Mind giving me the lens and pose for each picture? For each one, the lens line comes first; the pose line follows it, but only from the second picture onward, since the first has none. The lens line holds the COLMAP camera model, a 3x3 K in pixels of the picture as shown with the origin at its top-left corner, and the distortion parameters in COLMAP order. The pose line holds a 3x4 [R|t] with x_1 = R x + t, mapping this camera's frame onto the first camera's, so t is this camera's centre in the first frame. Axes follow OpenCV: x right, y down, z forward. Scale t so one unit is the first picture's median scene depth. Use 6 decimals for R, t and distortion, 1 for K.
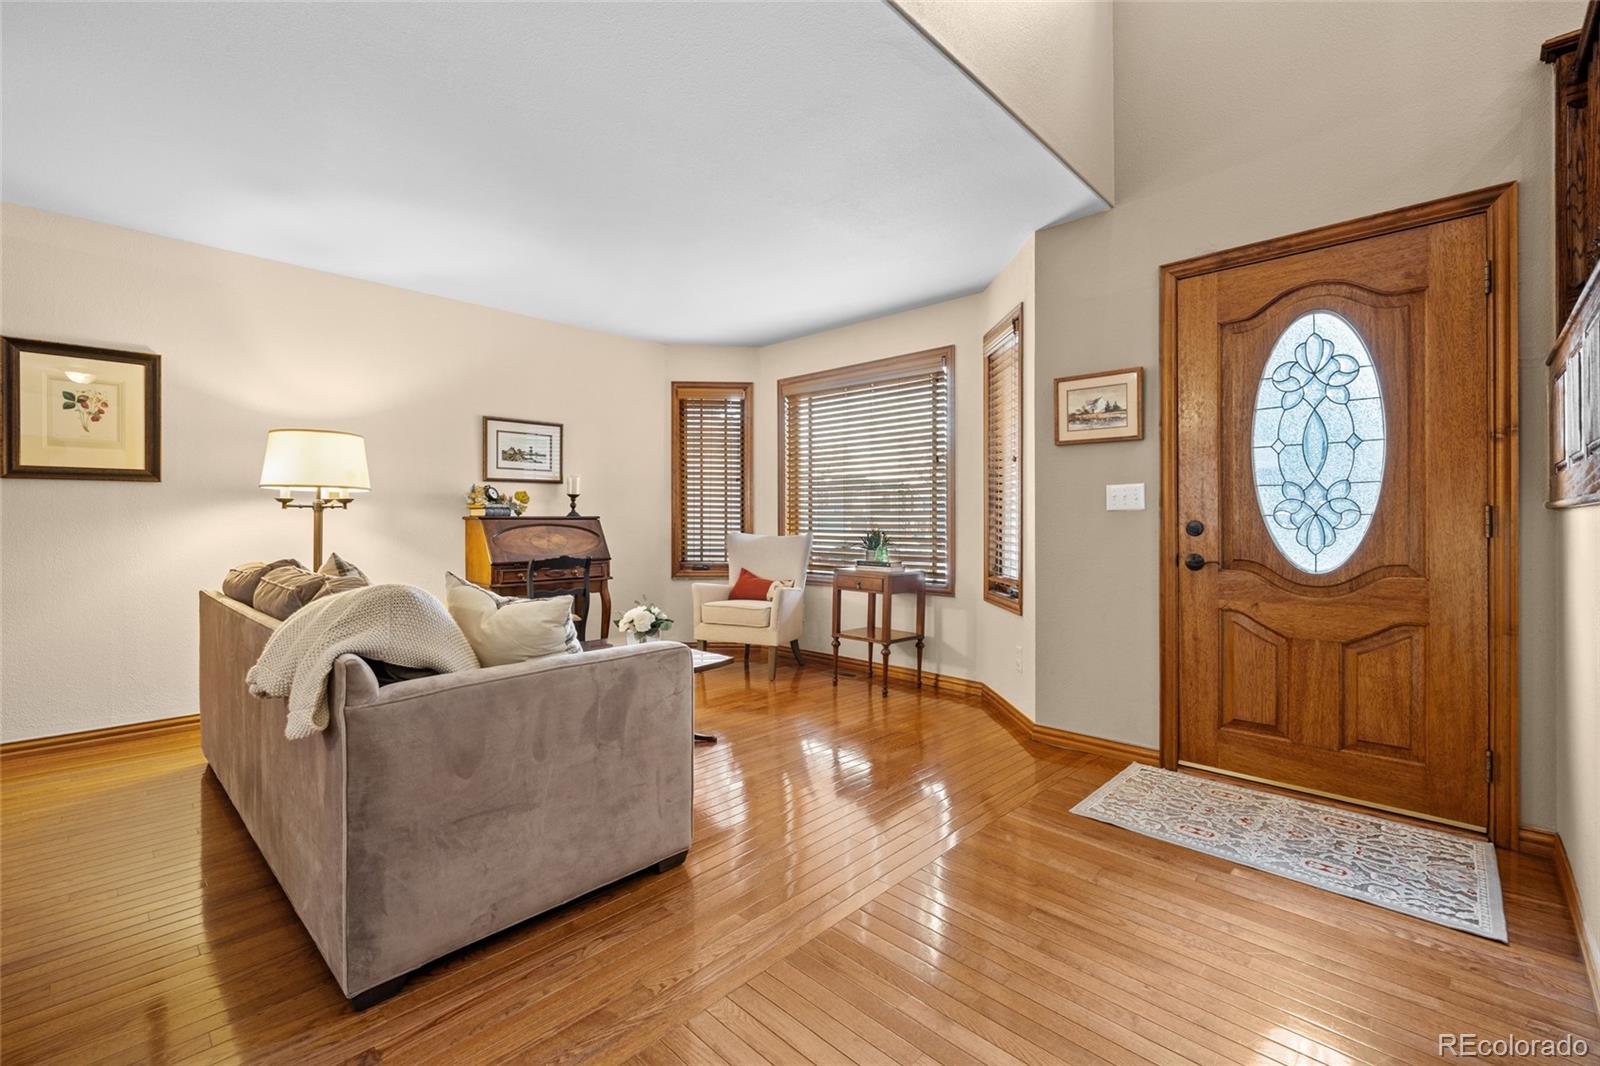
lens RADIAL K [[703.2, 0, 801.7], [0, 703.2, 524.9], [0, 0, 1]] dist [-0.003286, 0.001031]
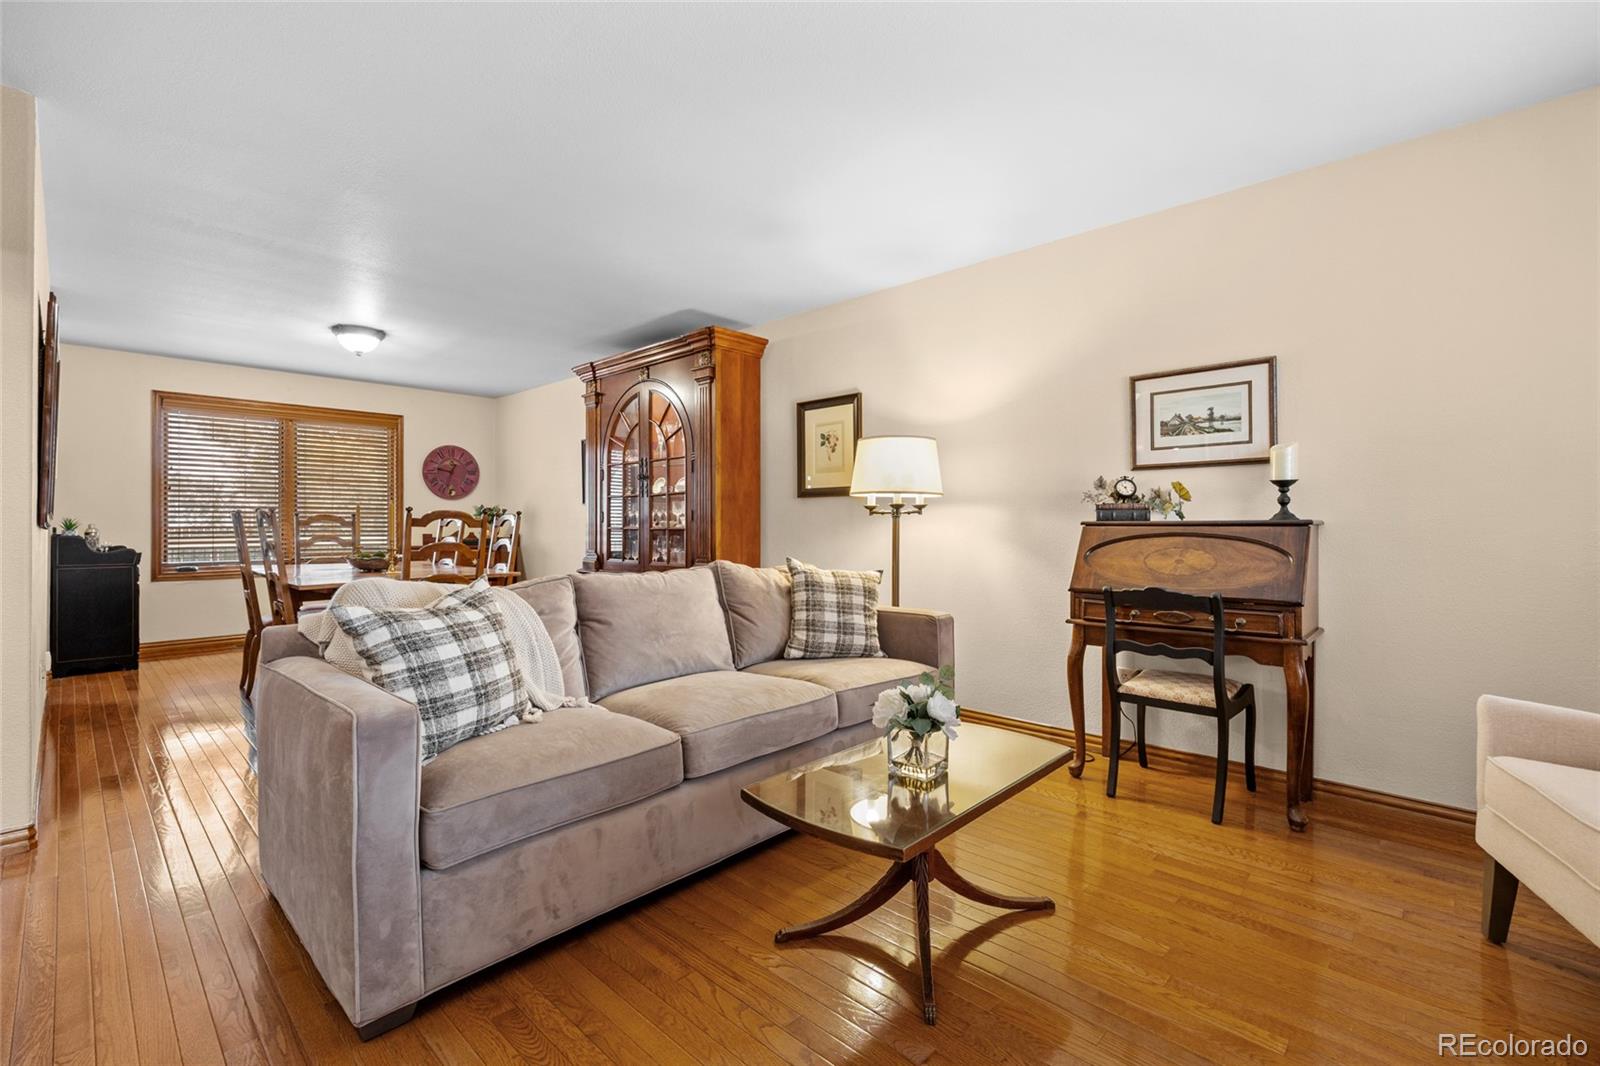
lens RADIAL K [[703.2, 0, 792.7], [0, 703.2, 518.8], [0, 0, 1]] dist [-0.003286, 0.001031]
pose [[0.005543, -0.012621, -0.999905, 0.243130], [-0.010207, 0.999868, -0.012677, -0.002972], [0.999933, 0.010277, 0.005414, 0.682625]]
